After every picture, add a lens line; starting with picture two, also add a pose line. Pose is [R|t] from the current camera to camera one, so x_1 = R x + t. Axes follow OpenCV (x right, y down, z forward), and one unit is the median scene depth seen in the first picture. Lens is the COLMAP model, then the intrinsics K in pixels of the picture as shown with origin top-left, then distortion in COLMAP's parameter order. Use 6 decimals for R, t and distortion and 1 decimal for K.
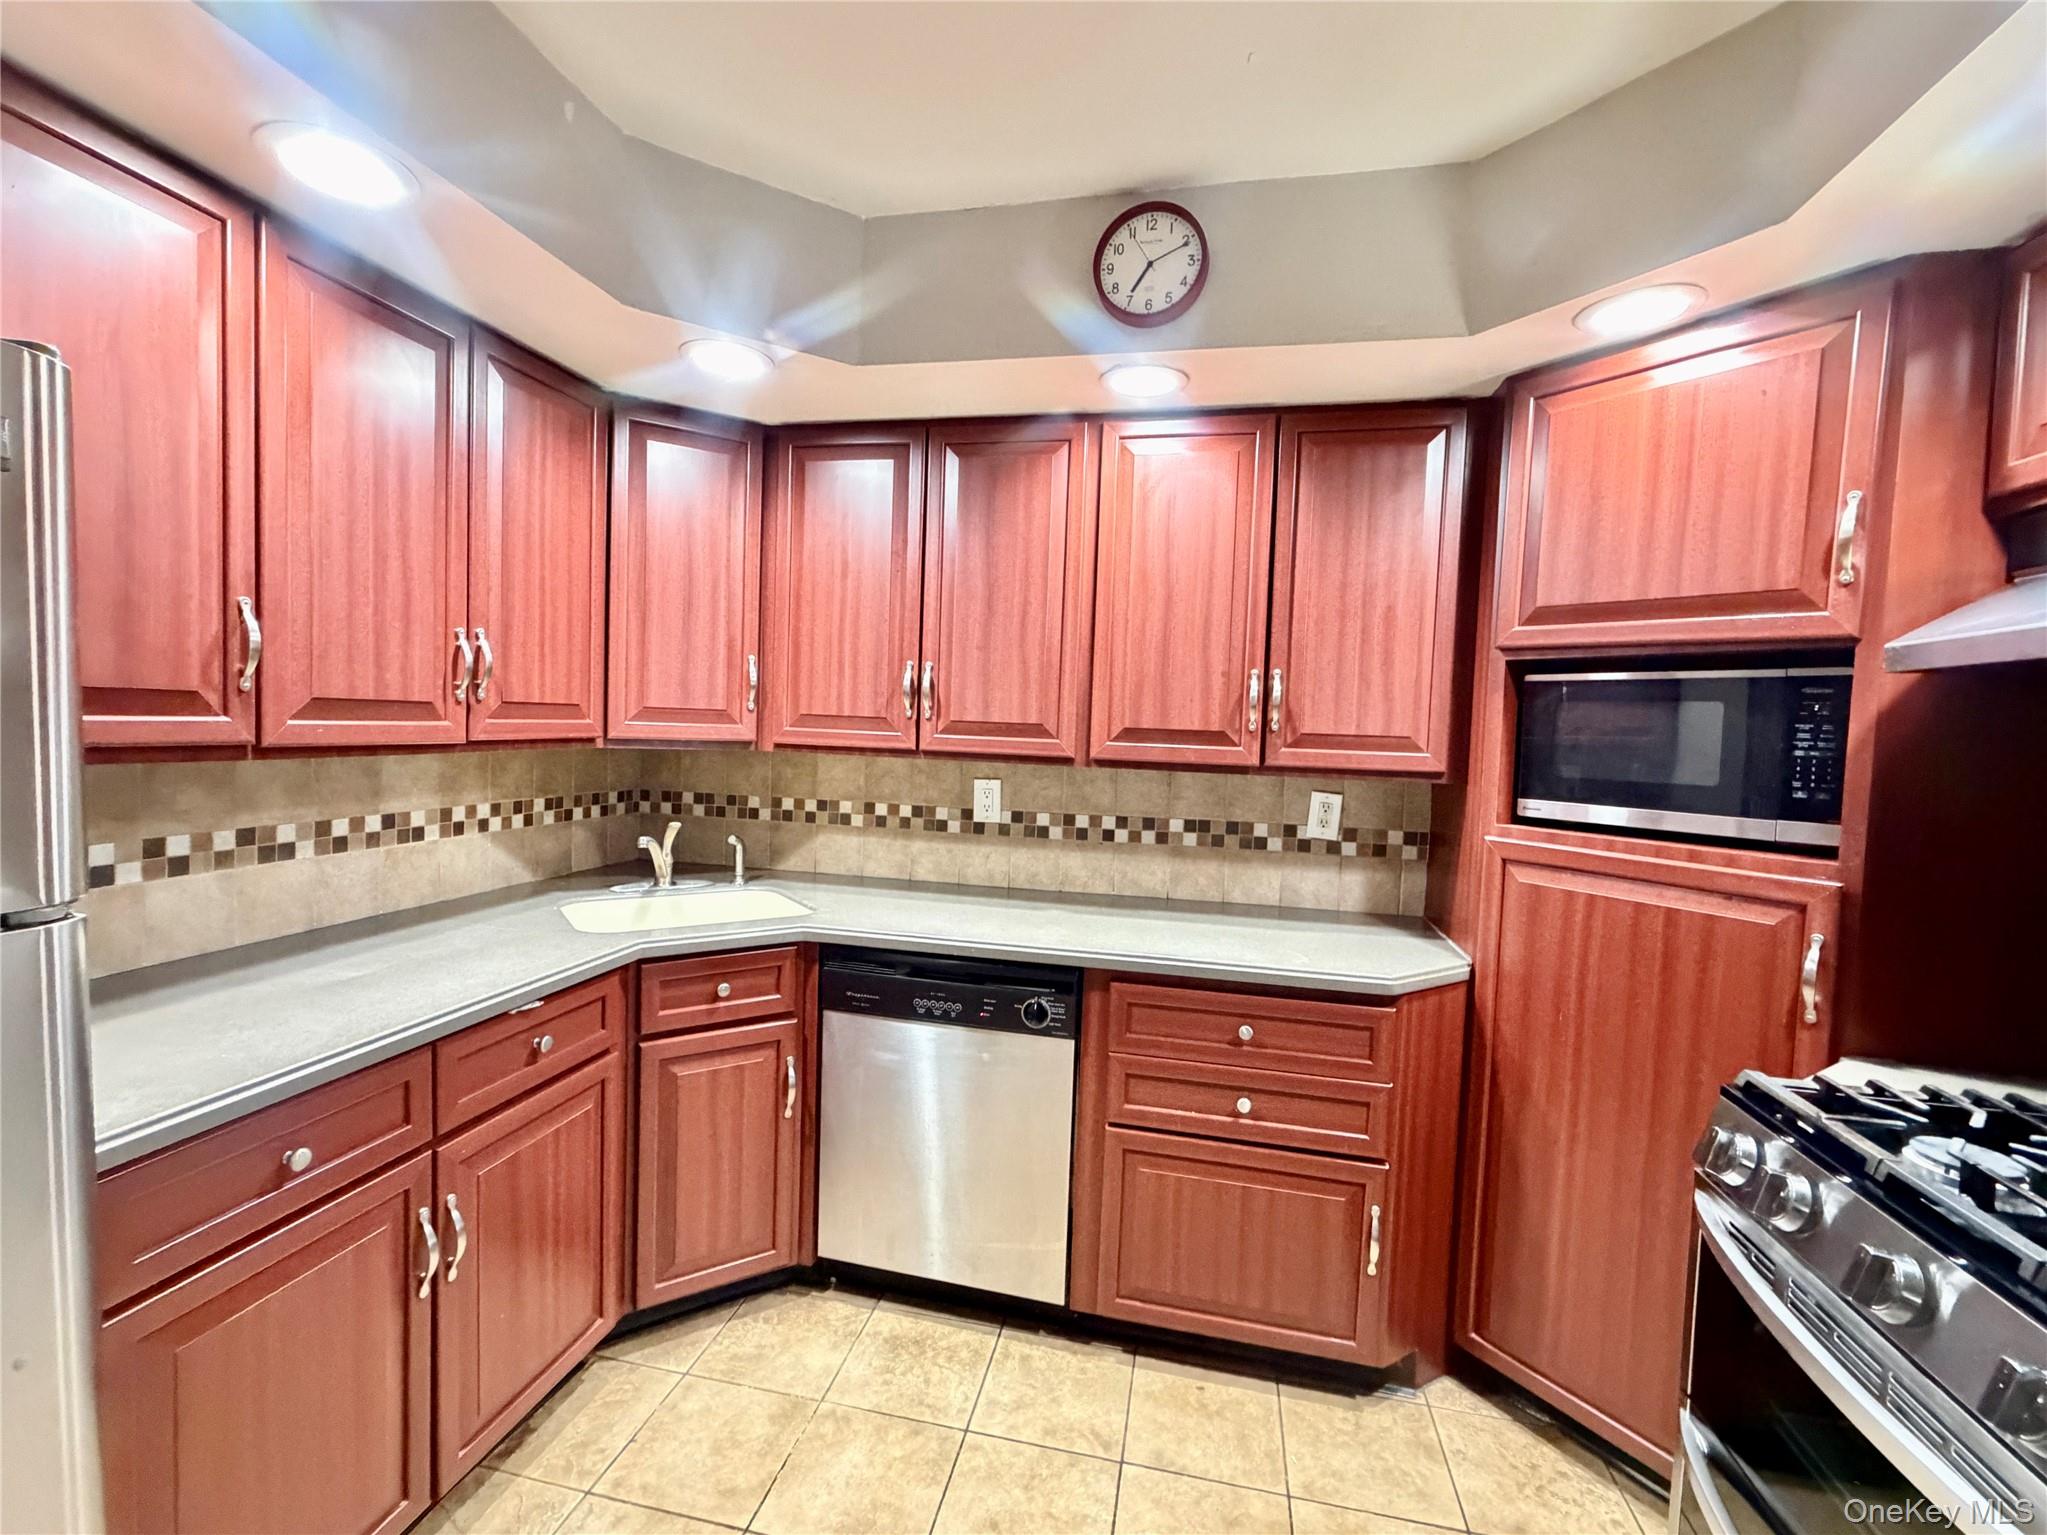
lens RADIAL K [[912.7, 0, 1019.5], [0, 912.7, 771.6], [0, 0, 1]] dist [0.000513, 0.000318]
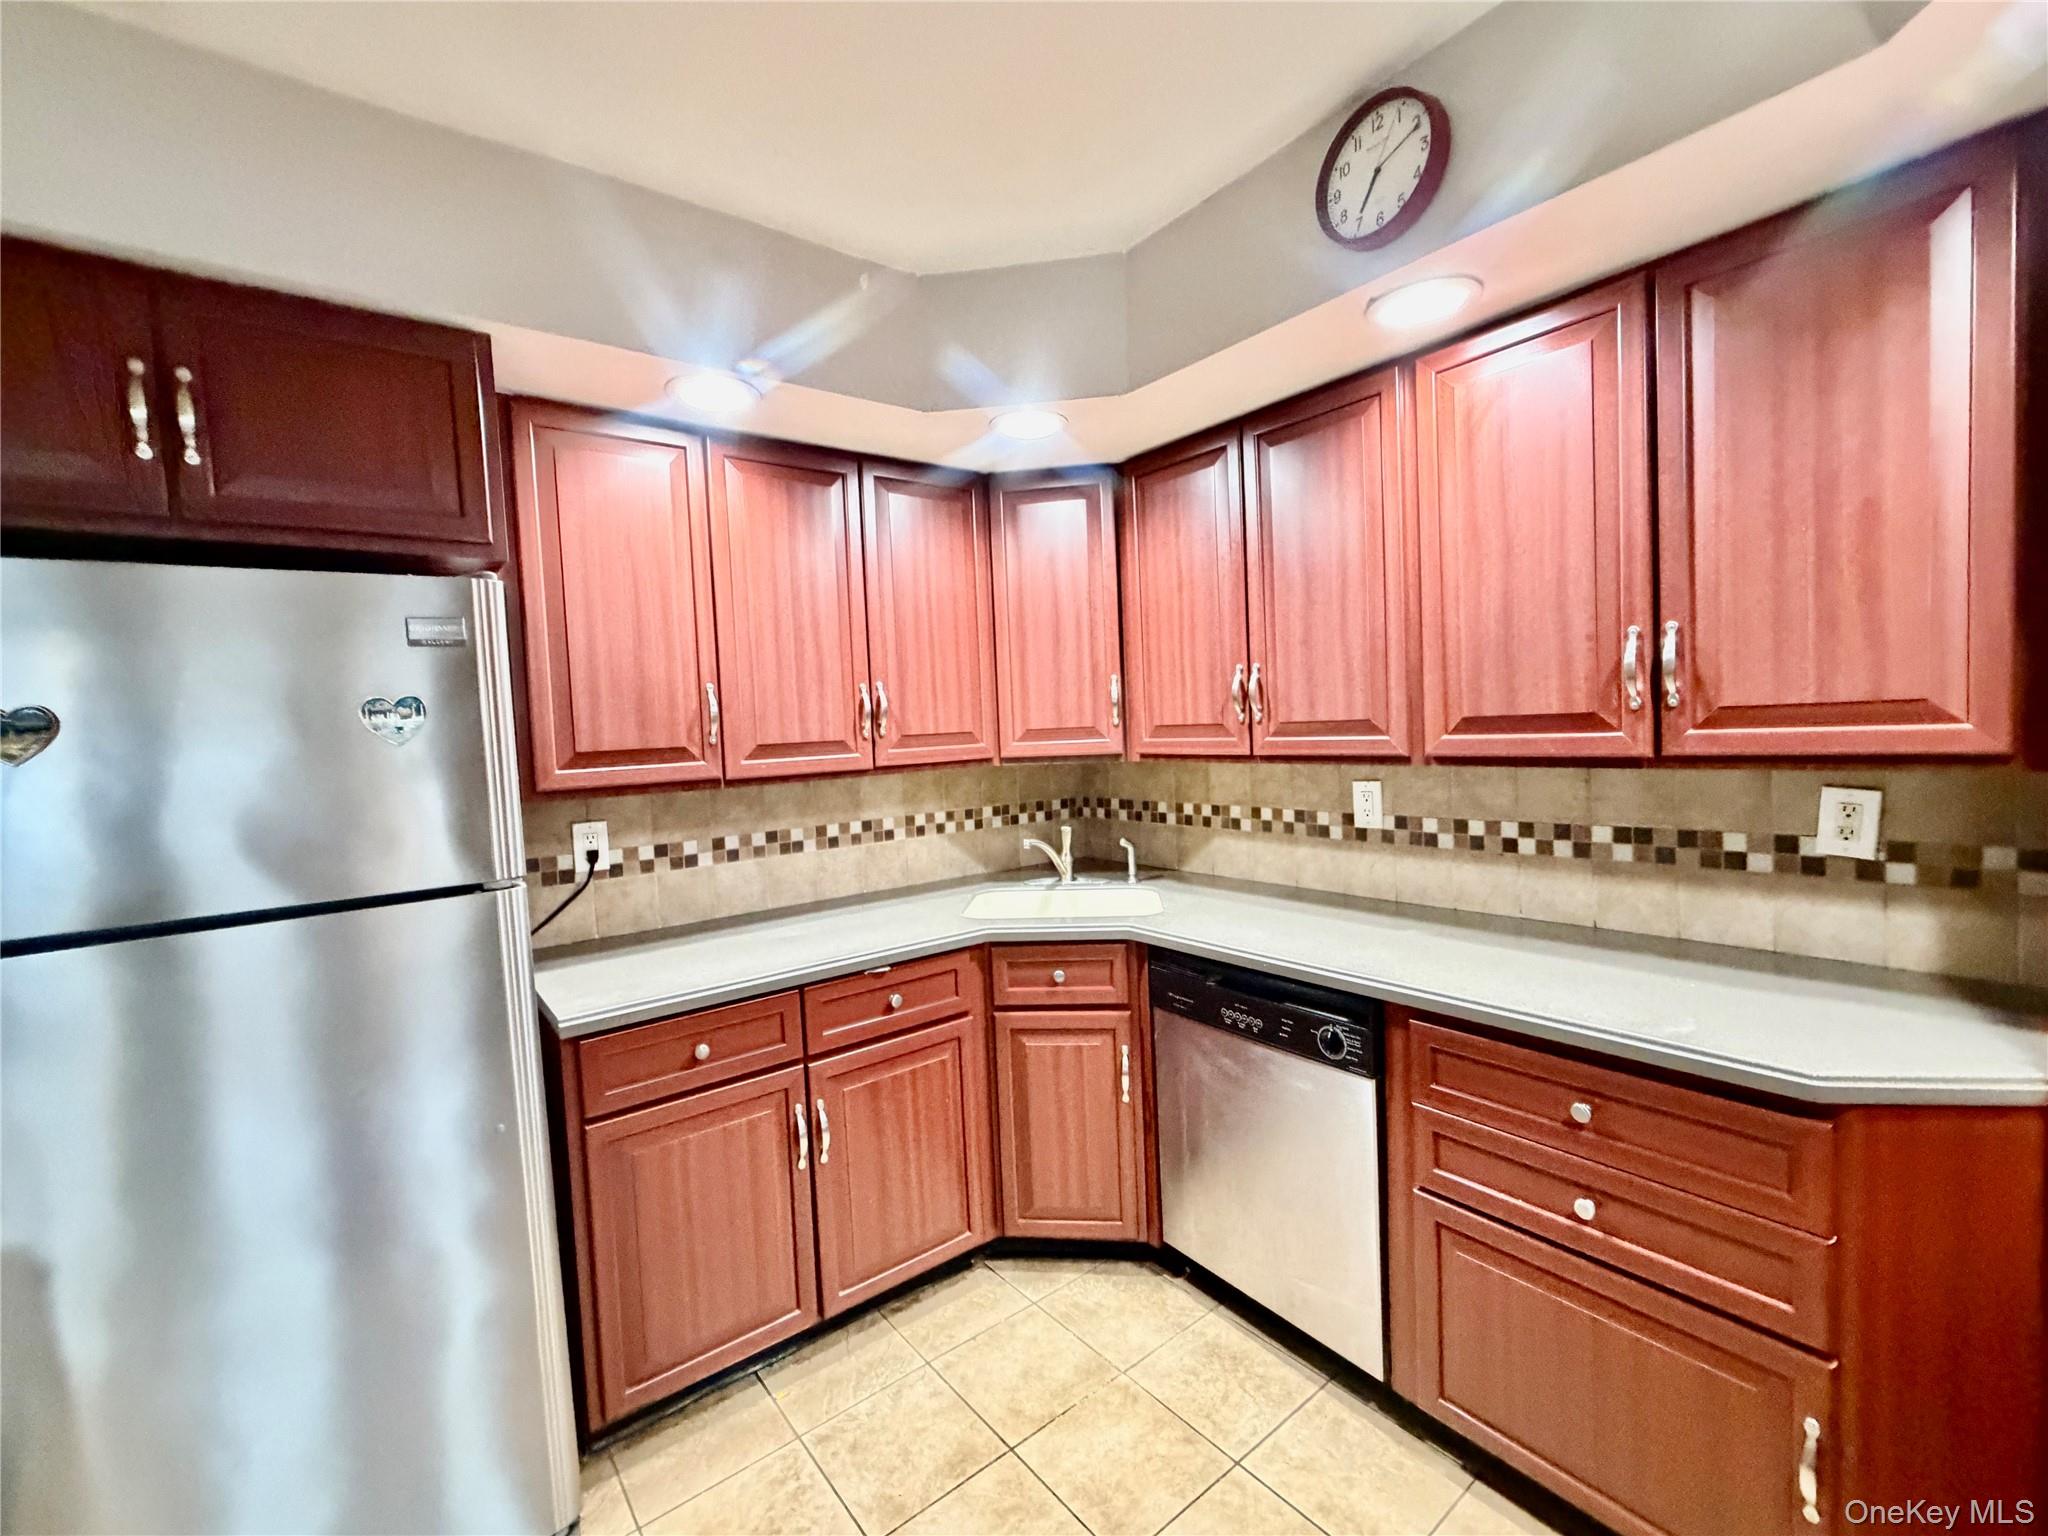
lens RADIAL K [[878.2, 0, 1015.3], [0, 878.2, 773.3], [0, 0, 1]] dist [0.001541, 0.000338]
pose [[0.760142, -0.033556, -0.648890, 0.331115], [0.035907, 0.999309, -0.009613, -0.004049], [0.648764, -0.015993, 0.760822, 0.131143]]
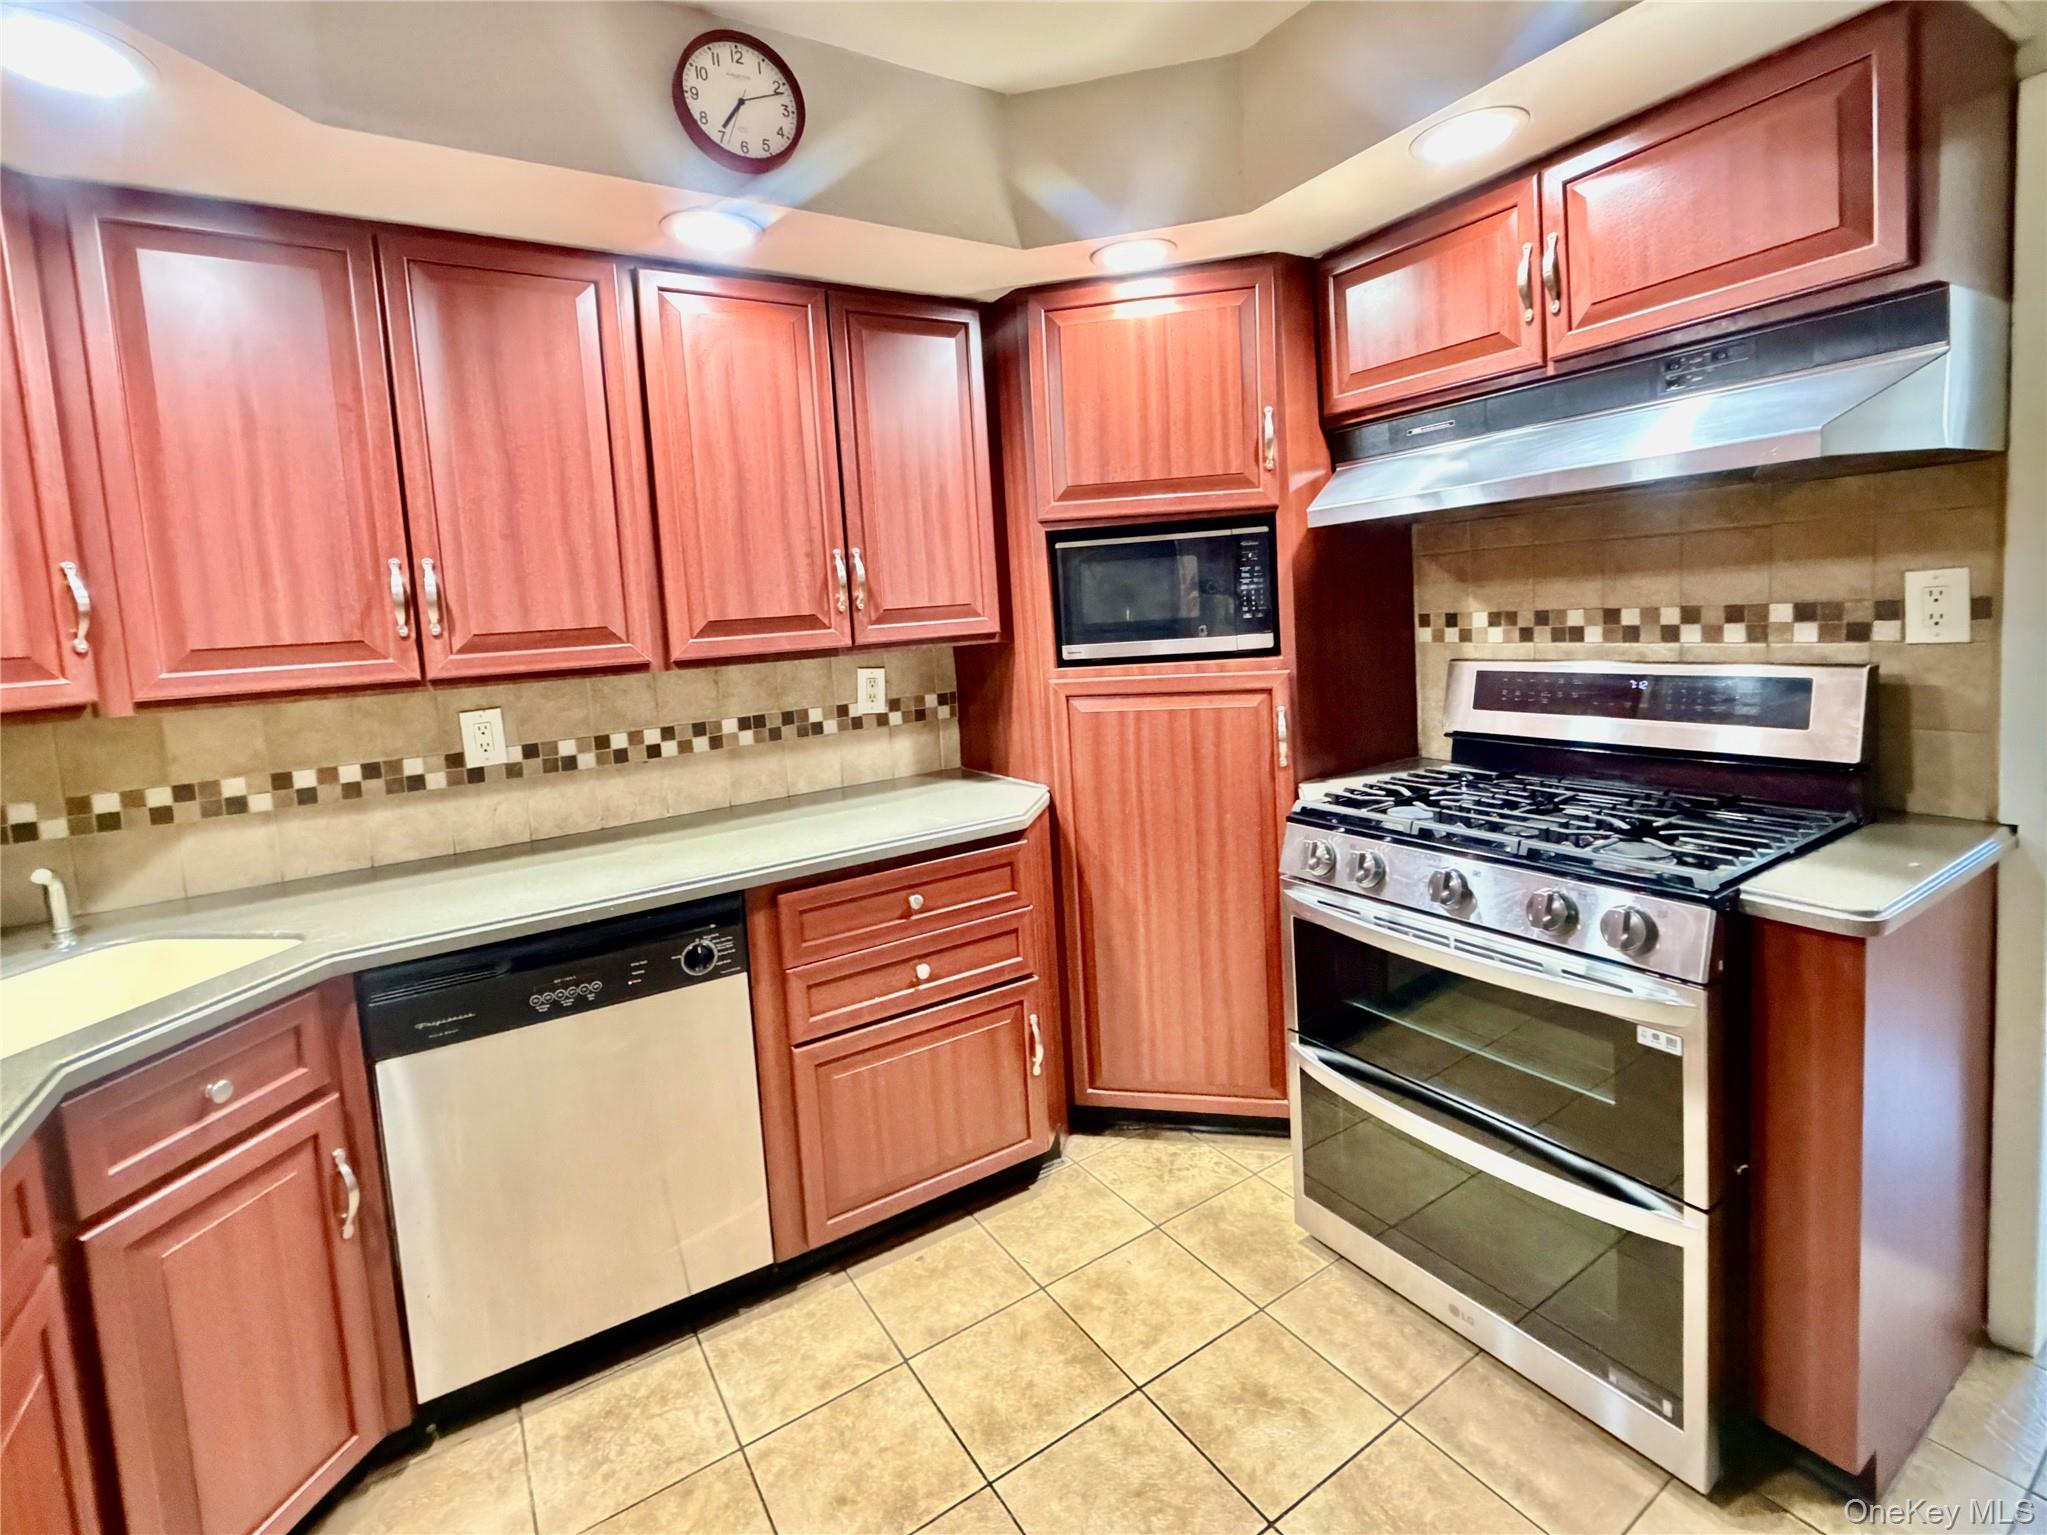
lens RADIAL K [[945.9, 0, 1028.3], [0, 945.9, 688.3], [0, 0, 1]] dist [0.000732, -0.000653]
pose [[0.701250, -0.142095, 0.698611, -0.329507], [0.128038, 0.989104, 0.072659, -0.010705], [-0.701324, 0.038496, 0.711803, 0.130209]]
